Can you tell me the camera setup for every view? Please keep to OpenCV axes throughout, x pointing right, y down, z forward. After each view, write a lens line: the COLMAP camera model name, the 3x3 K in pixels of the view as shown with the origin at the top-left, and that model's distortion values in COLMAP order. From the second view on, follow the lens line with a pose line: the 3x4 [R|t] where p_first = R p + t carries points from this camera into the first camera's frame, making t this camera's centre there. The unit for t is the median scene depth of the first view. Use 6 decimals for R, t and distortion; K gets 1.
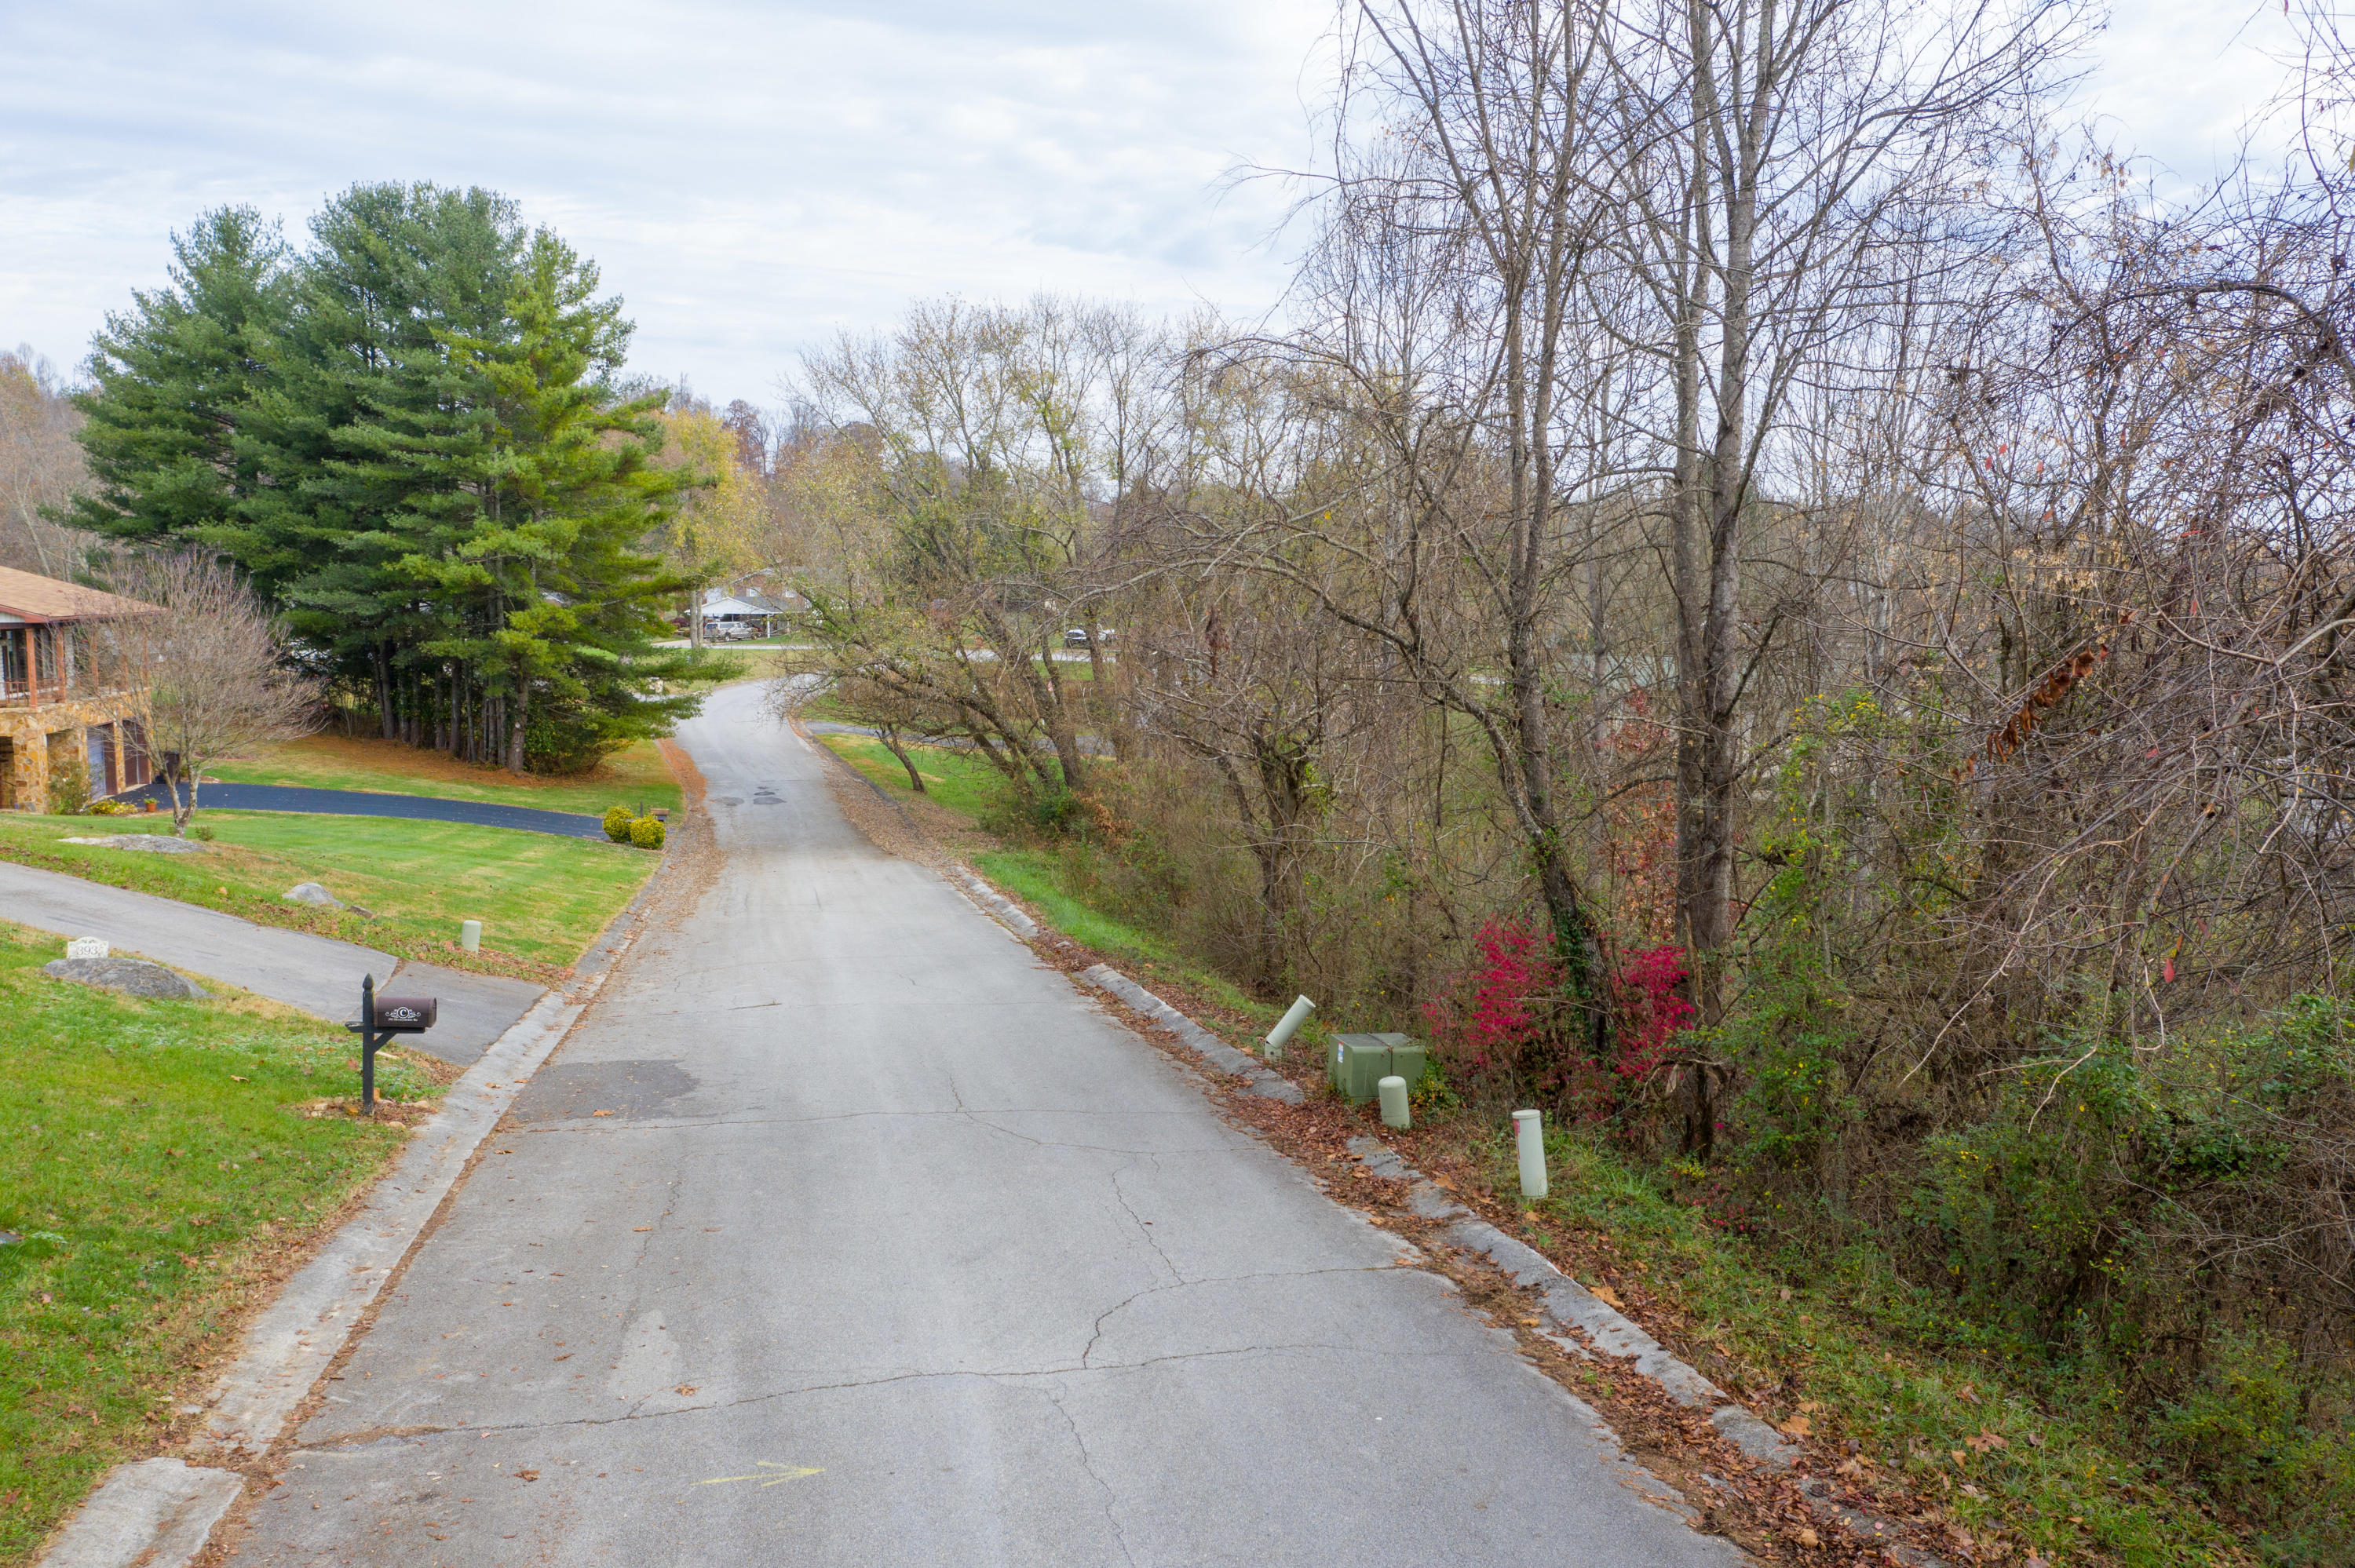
lens RADIAL K [[1873.0, 0, 1177.5], [0, 1873.0, 784.0], [0, 0, 1]] dist [-0.000642, 0.004218]
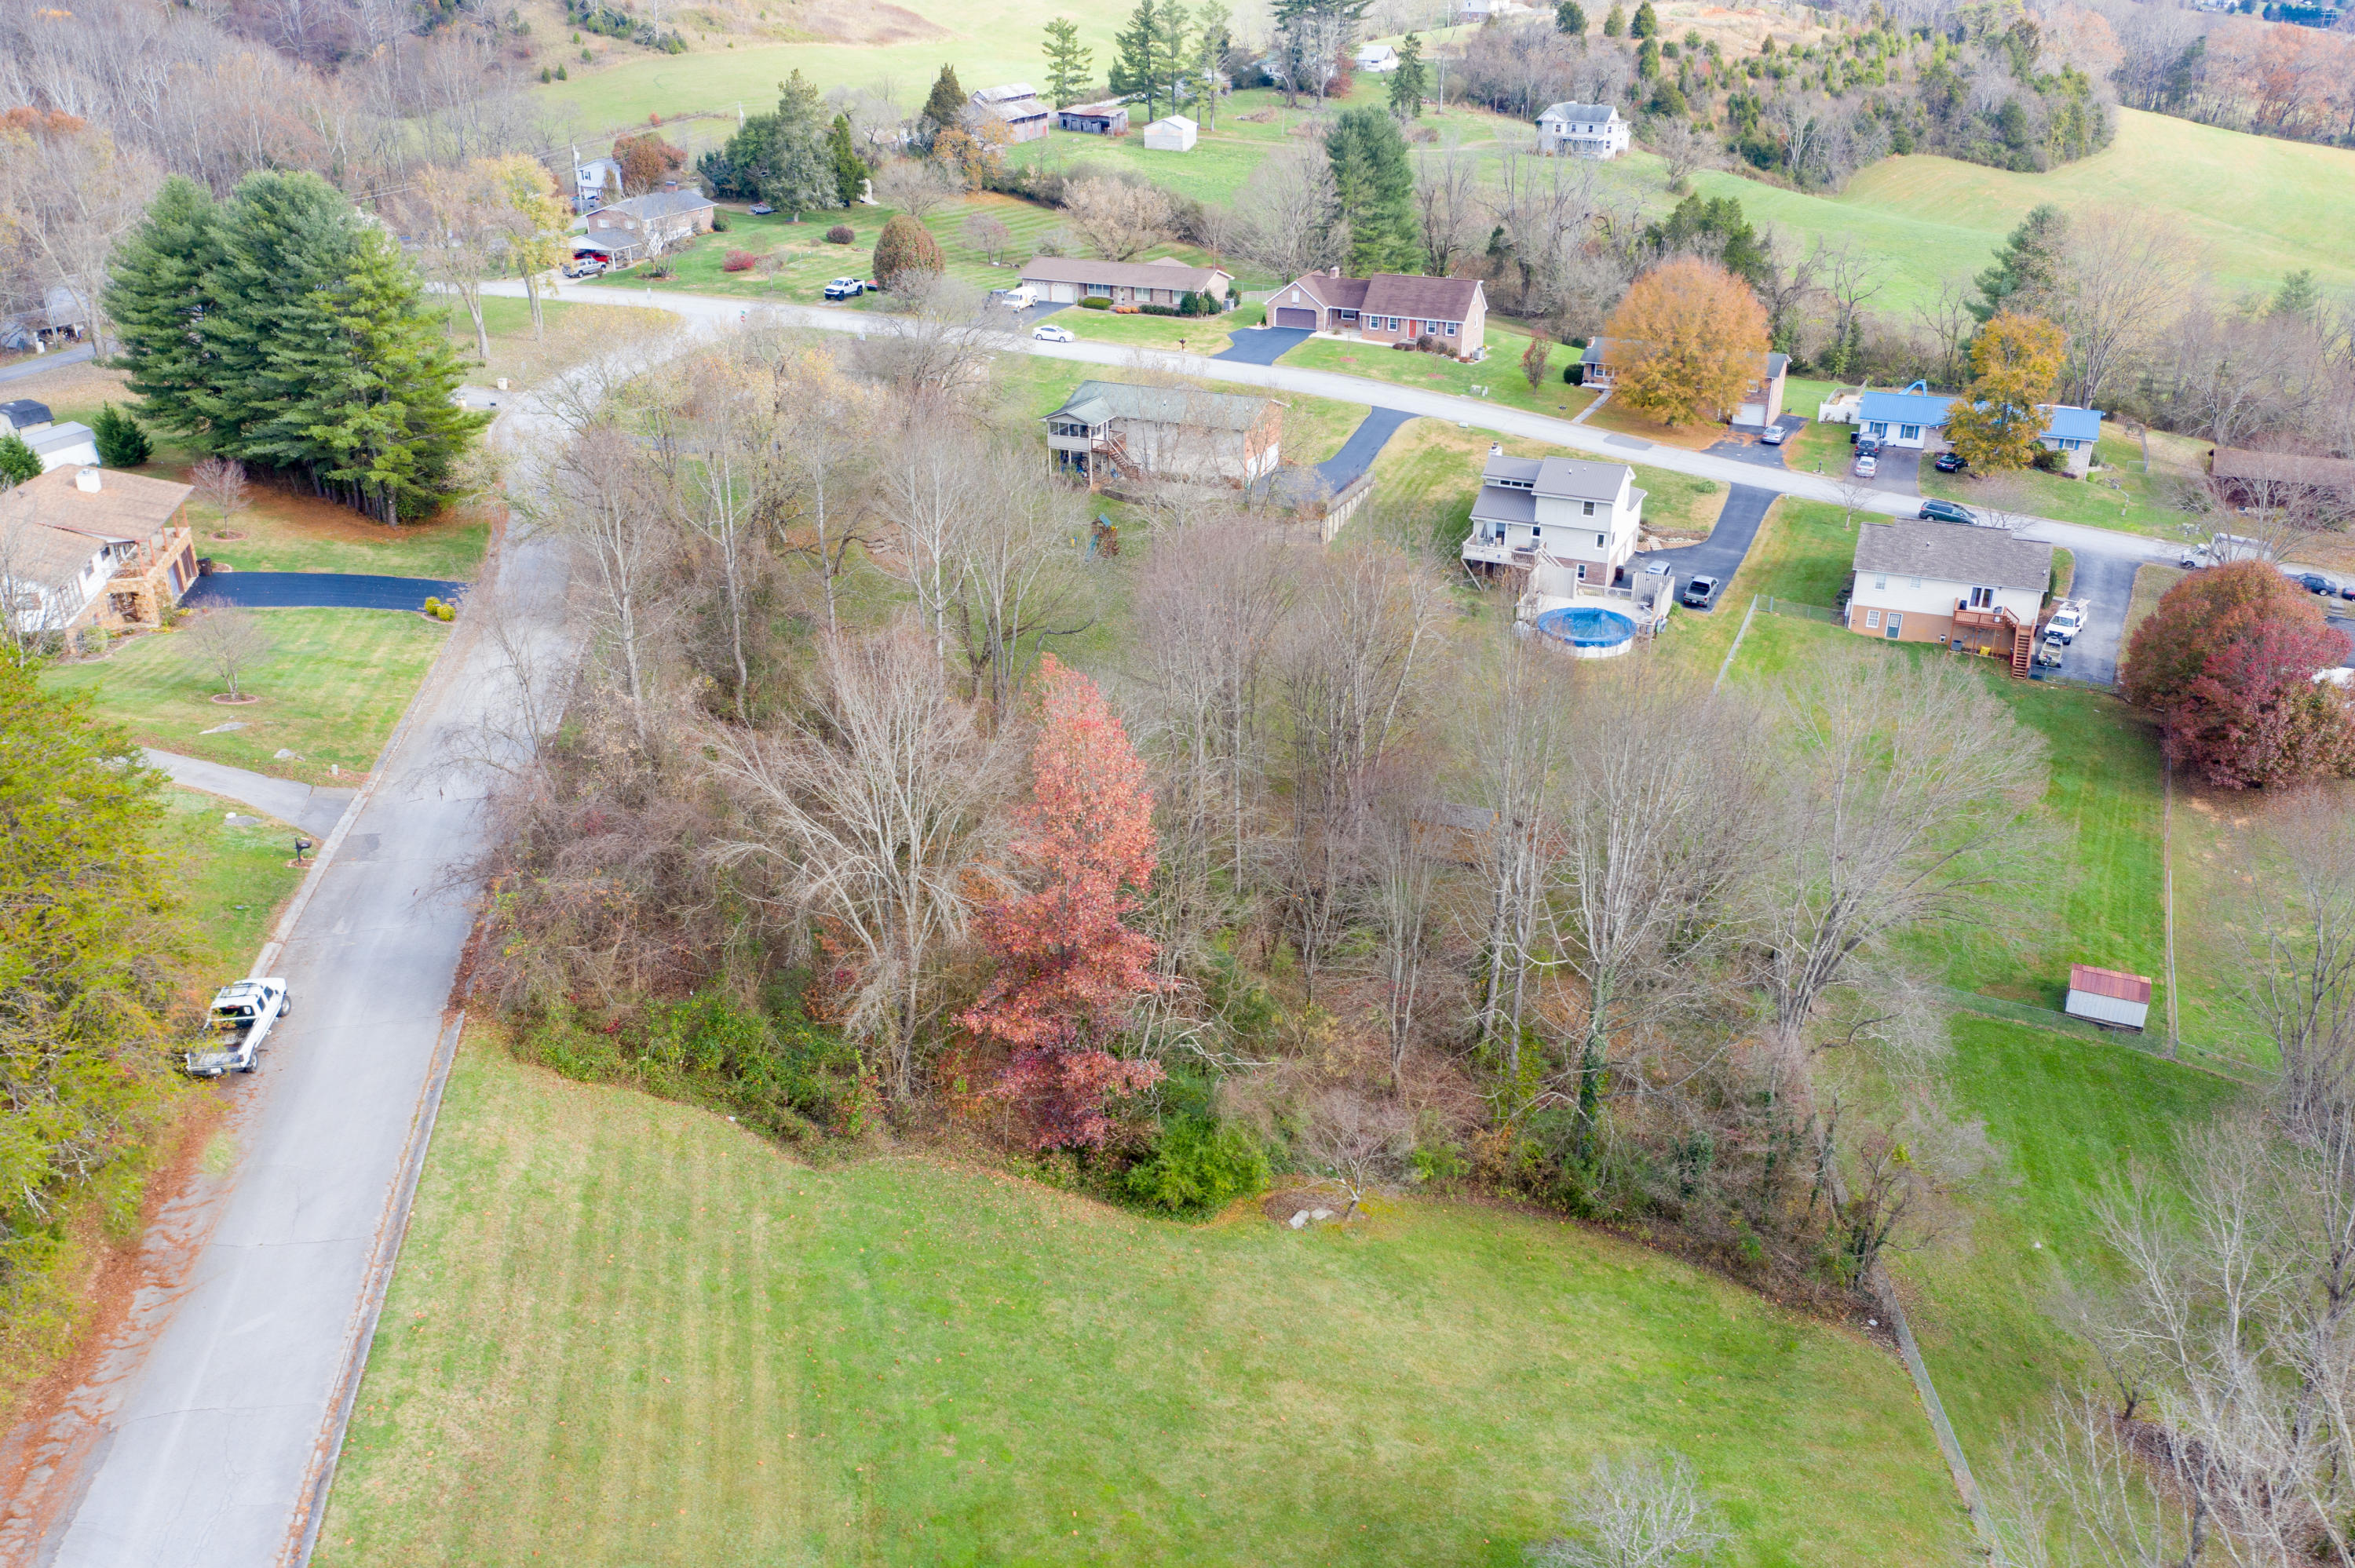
lens RADIAL K [[1873.0, 0, 1177.5], [0, 1873.0, 784.0], [0, 0, 1]] dist [-0.000642, 0.004218]
pose [[0.999969, -0.000492, -0.007854, 0.441919], [0.002960, 0.948274, 0.317439, -0.367142], [0.007292, -0.317453, 0.948246, -0.826914]]
